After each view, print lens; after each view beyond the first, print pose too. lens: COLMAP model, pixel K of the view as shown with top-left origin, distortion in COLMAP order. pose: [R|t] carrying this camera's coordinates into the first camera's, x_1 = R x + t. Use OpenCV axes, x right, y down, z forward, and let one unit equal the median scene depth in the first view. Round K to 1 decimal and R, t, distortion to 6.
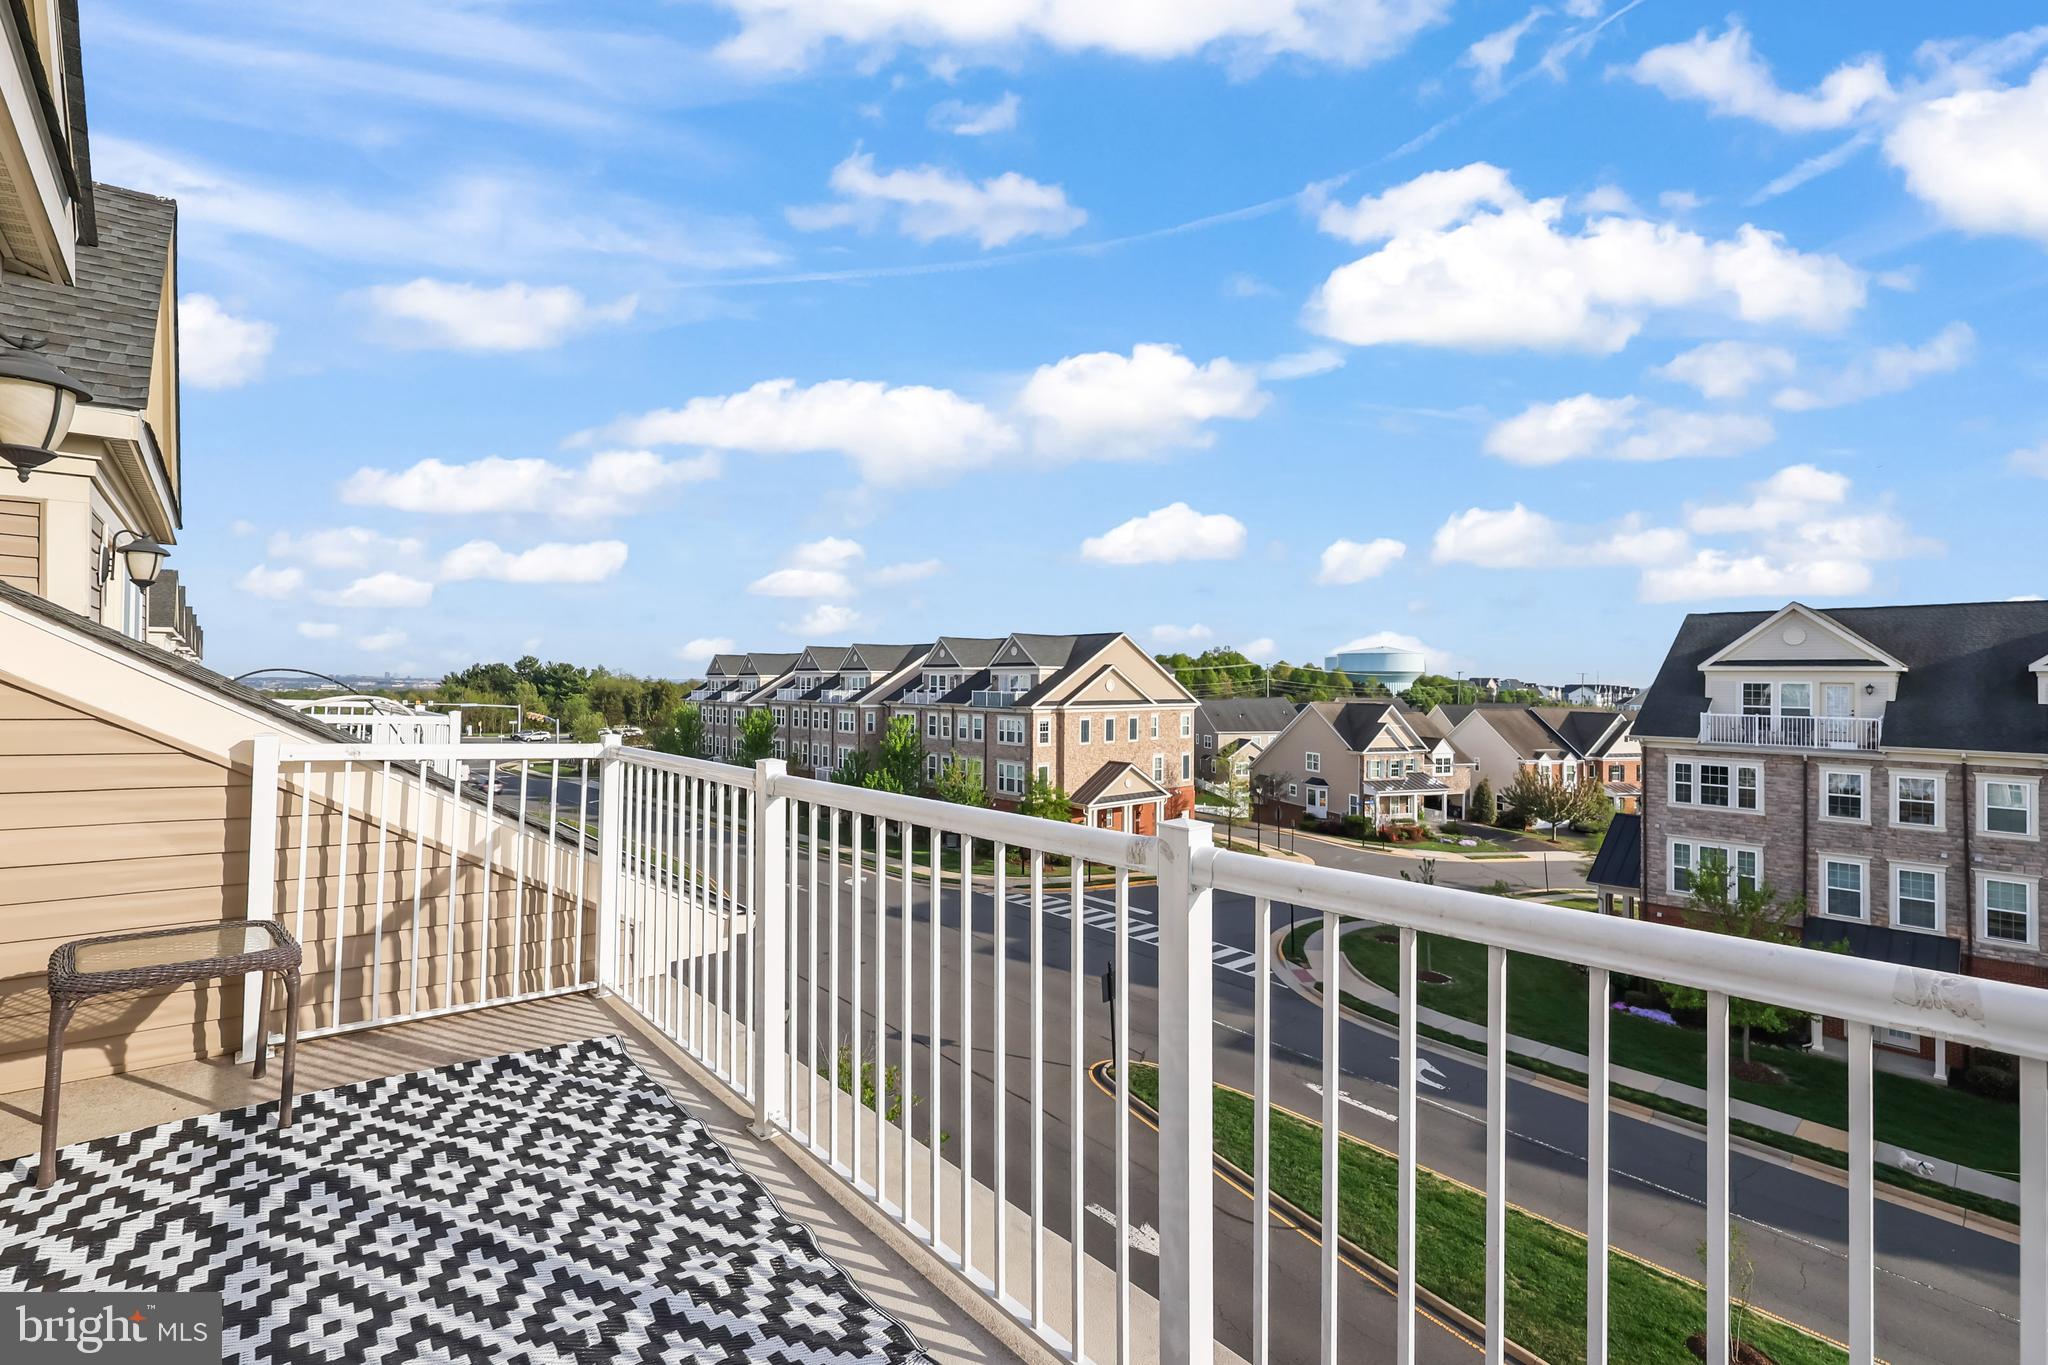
lens RADIAL K [[896.1, 0, 1027.6], [0, 896.1, 683.1], [0, 0, 1]] dist [0.002187, 0.000393]
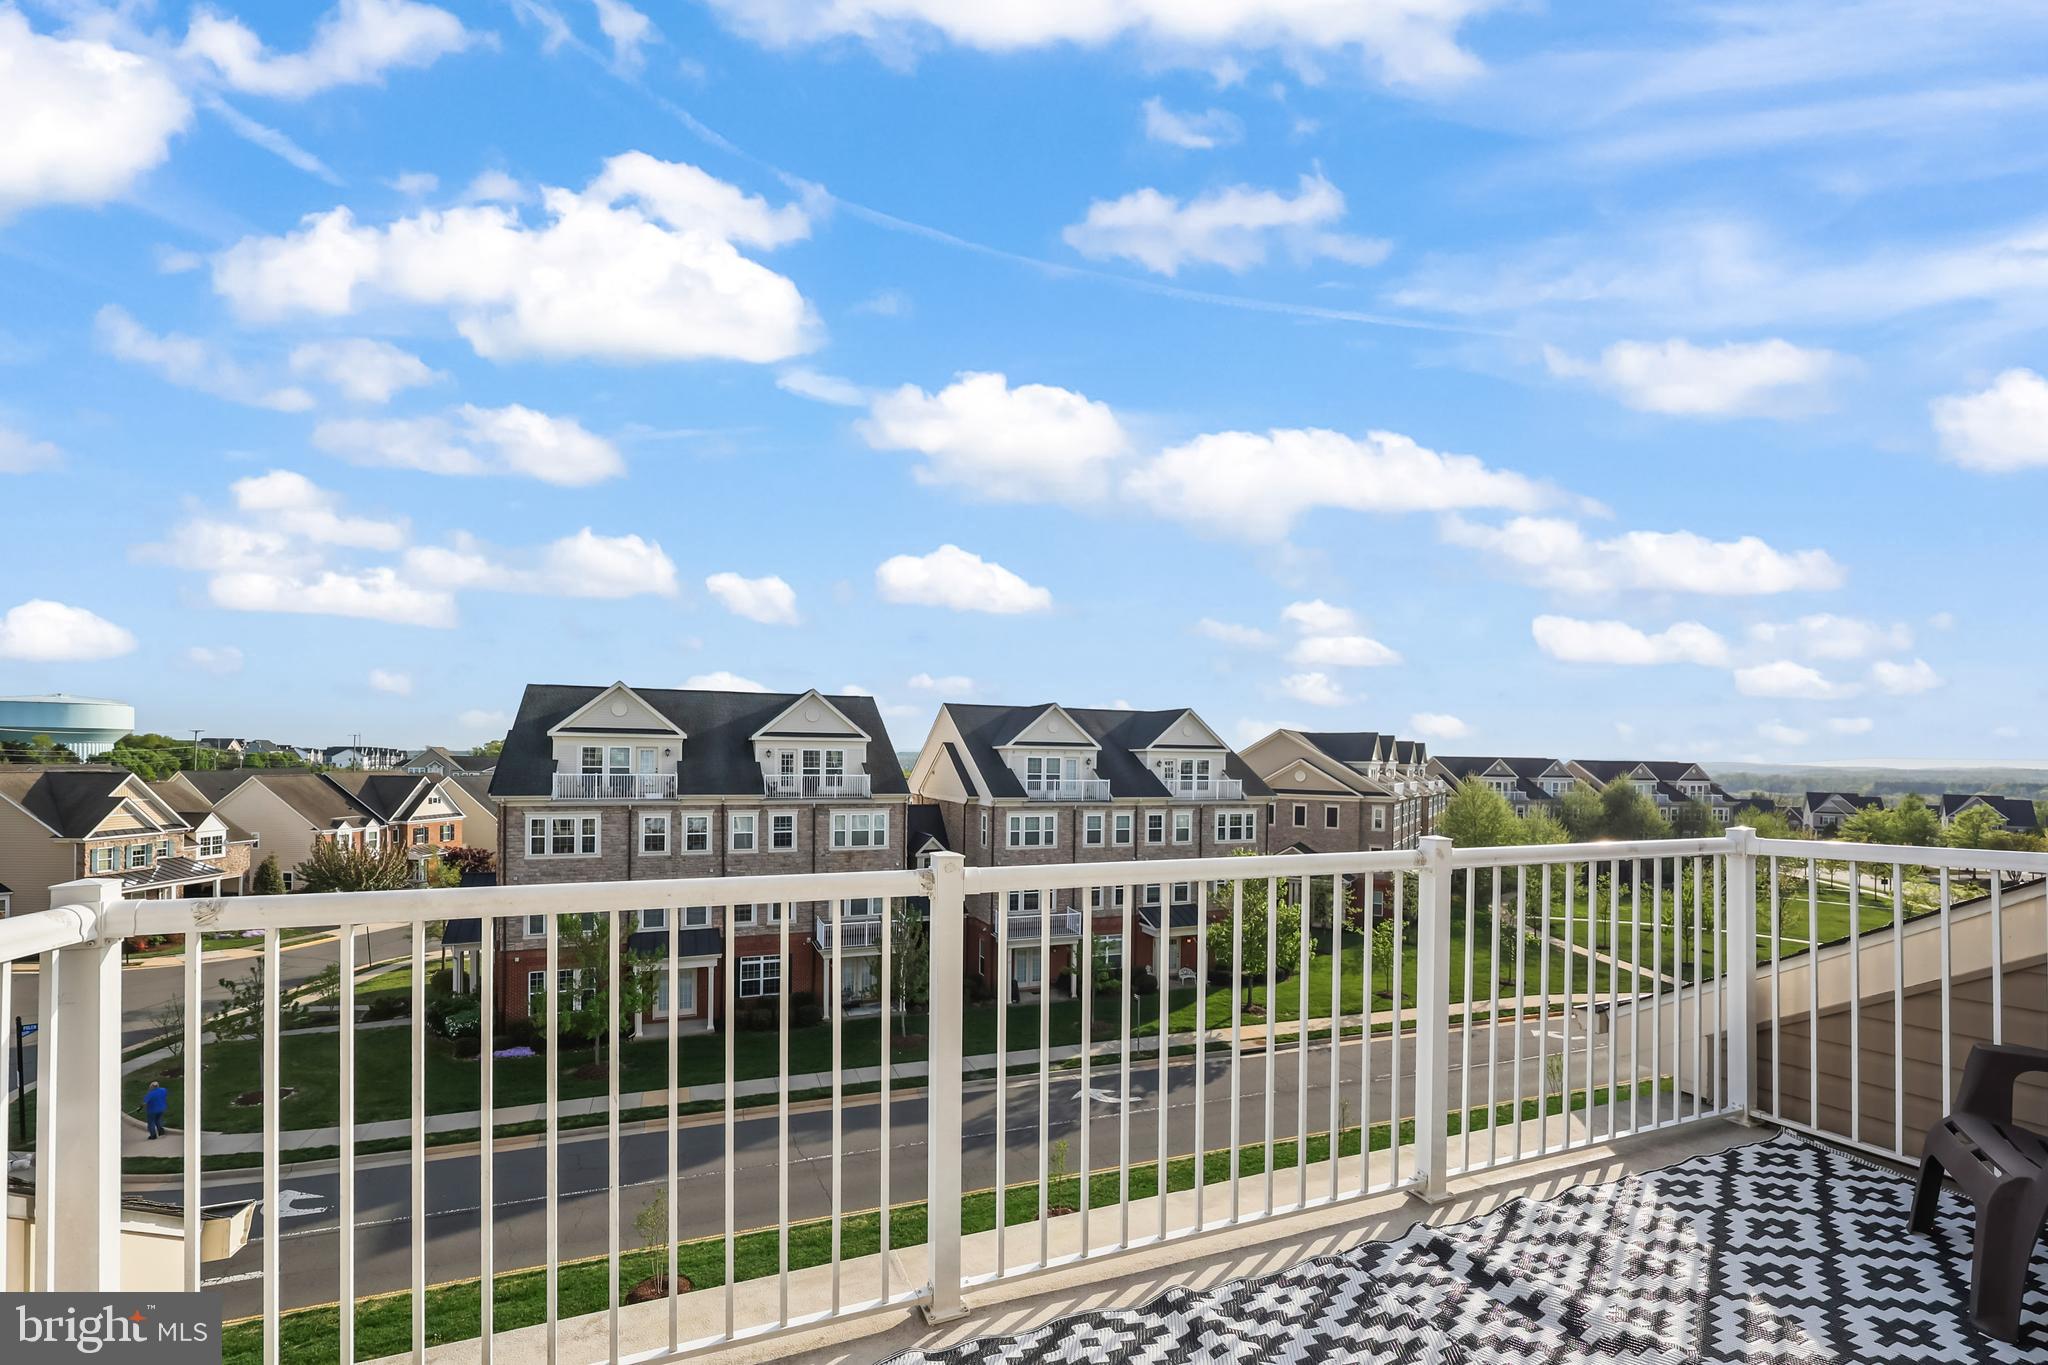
lens RADIAL K [[886.8, 0, 1021.8], [0, 886.8, 769.8], [0, 0, 1]] dist [0.002423, 0.000238]
pose [[0.339950, -0.020611, 0.940217, -0.103616], [-0.005314, 0.999702, 0.023837, -0.000926], [-0.940428, -0.013100, 0.339739, 0.068457]]
